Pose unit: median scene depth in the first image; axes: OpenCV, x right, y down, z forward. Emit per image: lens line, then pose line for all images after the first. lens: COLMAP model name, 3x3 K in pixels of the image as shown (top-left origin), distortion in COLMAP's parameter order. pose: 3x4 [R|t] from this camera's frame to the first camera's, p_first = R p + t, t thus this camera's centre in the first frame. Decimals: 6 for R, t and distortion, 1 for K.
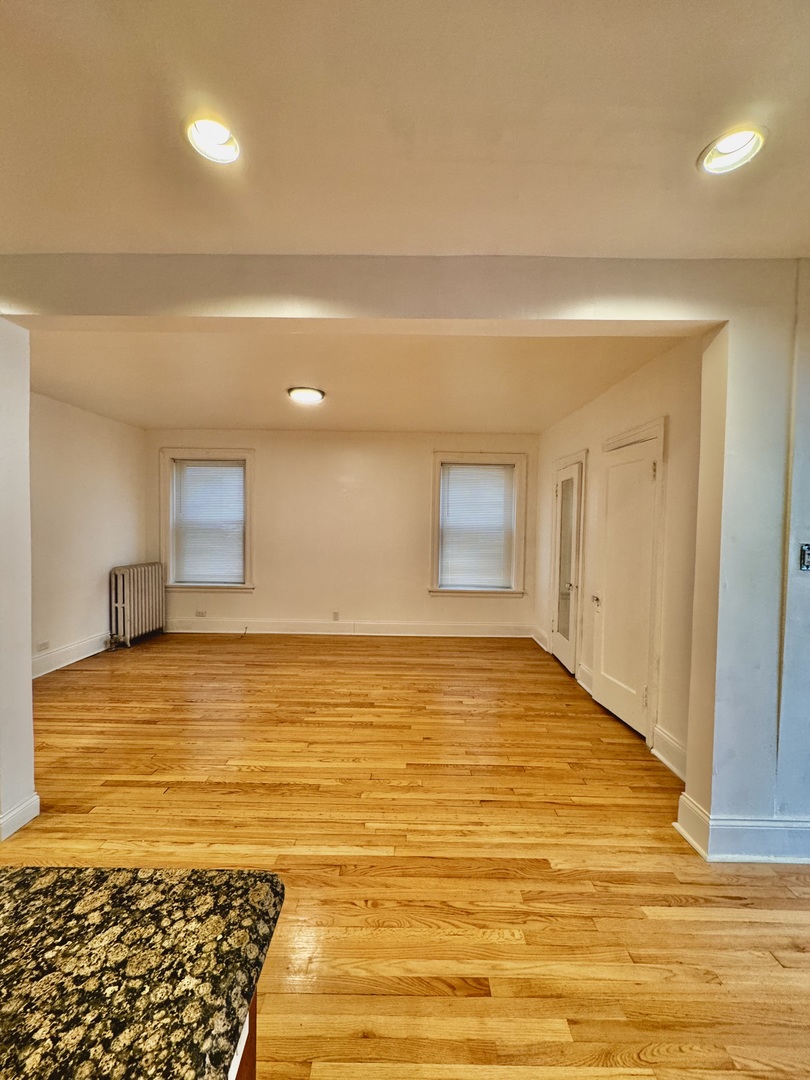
lens RADIAL K [[430.7, 0, 409.0], [0, 430.7, 538.0], [0, 0, 1]] dist [-0.003070, 0.000953]
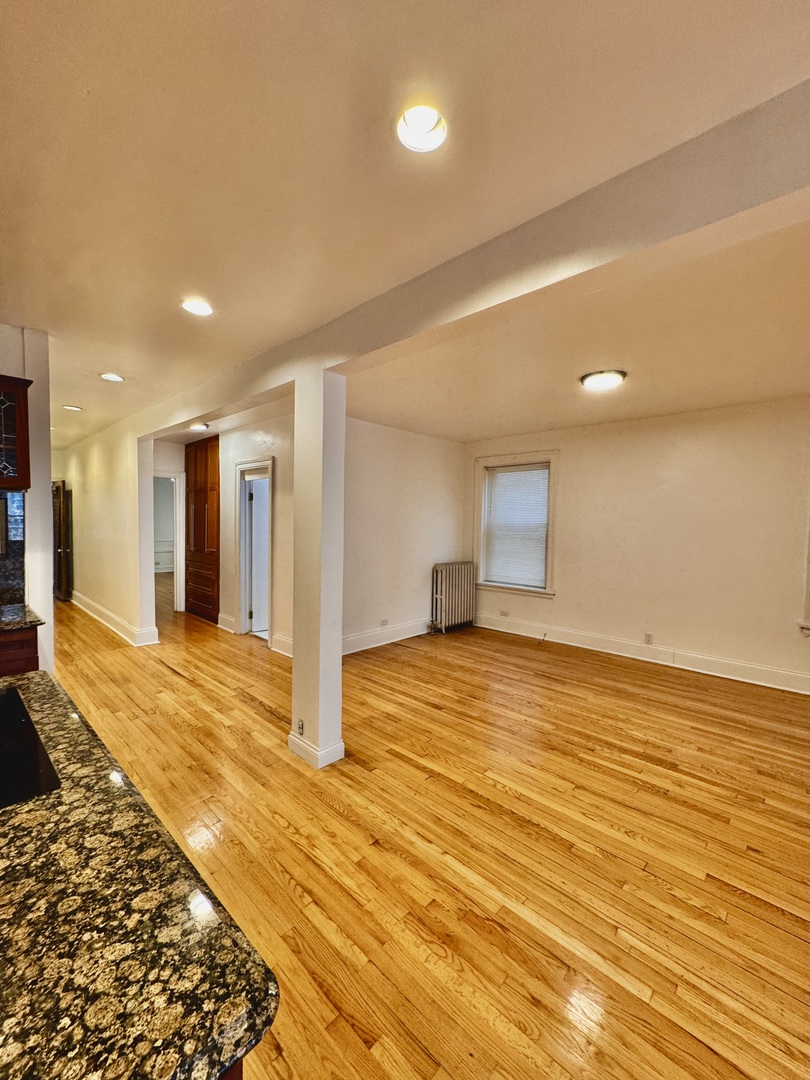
lens RADIAL K [[430.7, 0, 408.1], [0, 430.7, 538.6], [0, 0, 1]] dist [-0.003070, 0.000953]
pose [[0.736806, 0.025172, -0.675636, 0.105498], [-0.027271, 0.999600, 0.007502, -0.014737], [0.675554, 0.012897, 0.737198, 0.164881]]
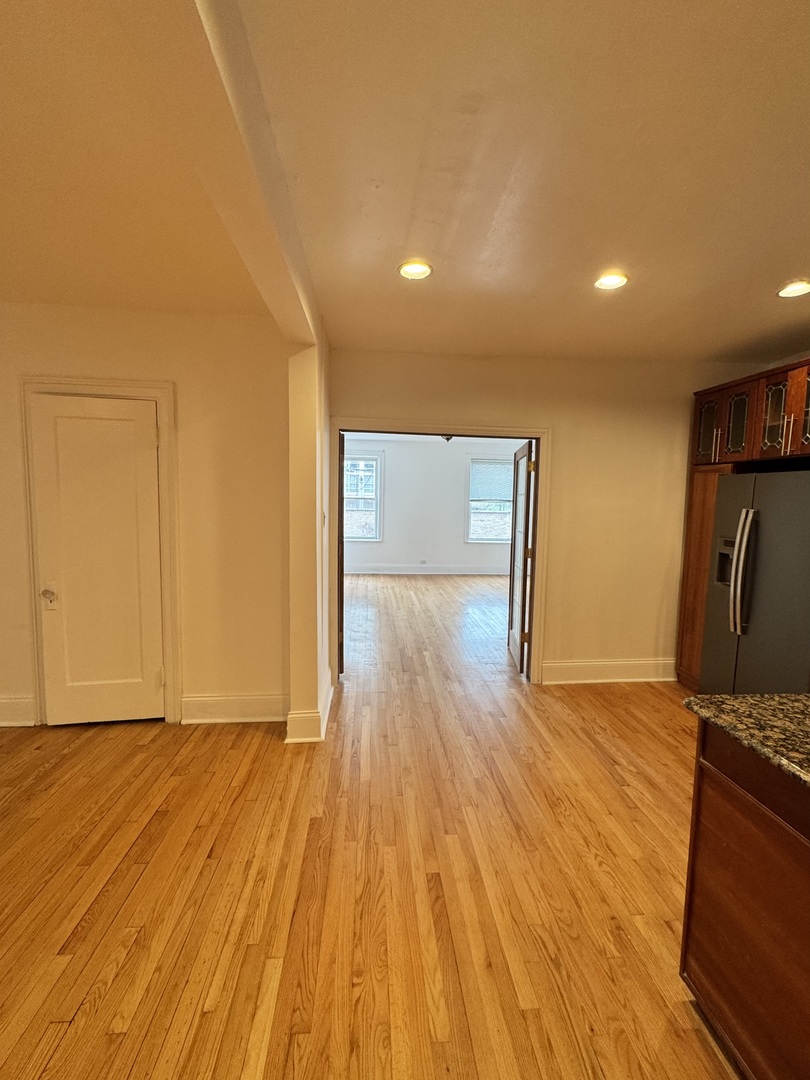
lens RADIAL K [[470.6, 0, 407.4], [0, 470.6, 537.6], [0, 0, 1]] dist [-0.001821, -0.000342]
pose [[-0.081474, -0.099351, 0.991711, -0.626686], [0.011346, 0.994862, 0.100599, -0.044186], [-0.996611, 0.019448, -0.079928, 0.676278]]
